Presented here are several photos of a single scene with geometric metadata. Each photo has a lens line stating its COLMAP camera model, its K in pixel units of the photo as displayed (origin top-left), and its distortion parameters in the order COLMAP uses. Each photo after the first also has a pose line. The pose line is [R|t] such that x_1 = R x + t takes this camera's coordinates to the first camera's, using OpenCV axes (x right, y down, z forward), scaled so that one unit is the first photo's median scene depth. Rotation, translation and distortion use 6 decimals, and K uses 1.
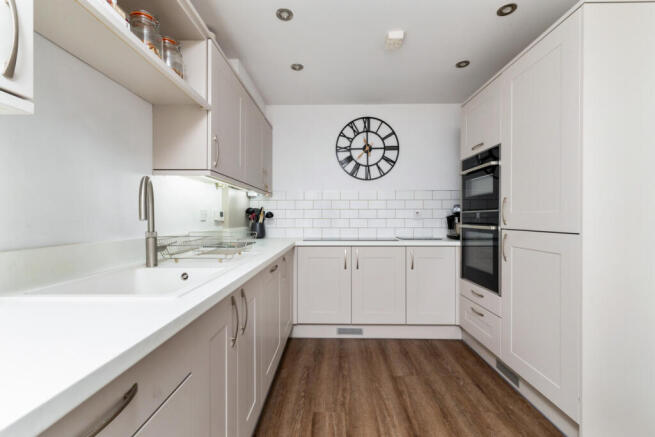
lens RADIAL K [[281.4, 0, 325.3], [0, 281.4, 212.7], [0, 0, 1]] dist [0.013291, 0.000302]
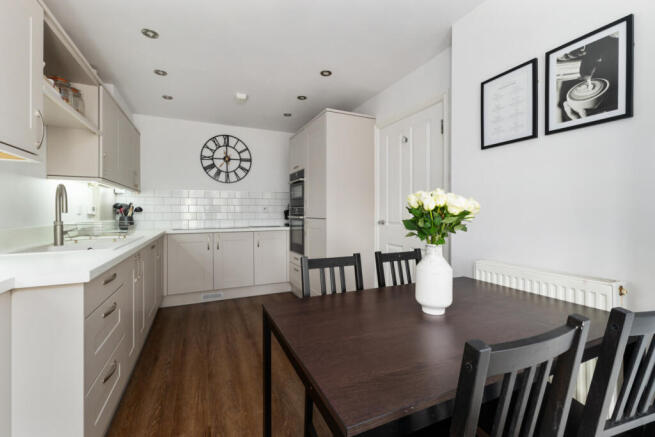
lens RADIAL K [[281.4, 0, 325.3], [0, 281.4, 212.7], [0, 0, 1]] dist [0.013291, 0.000302]
pose [[0.901278, -0.003121, 0.433230, -0.008266], [-0.005056, 0.999830, 0.017722, -0.003765], [-0.433212, -0.018163, 0.901109, -0.425786]]
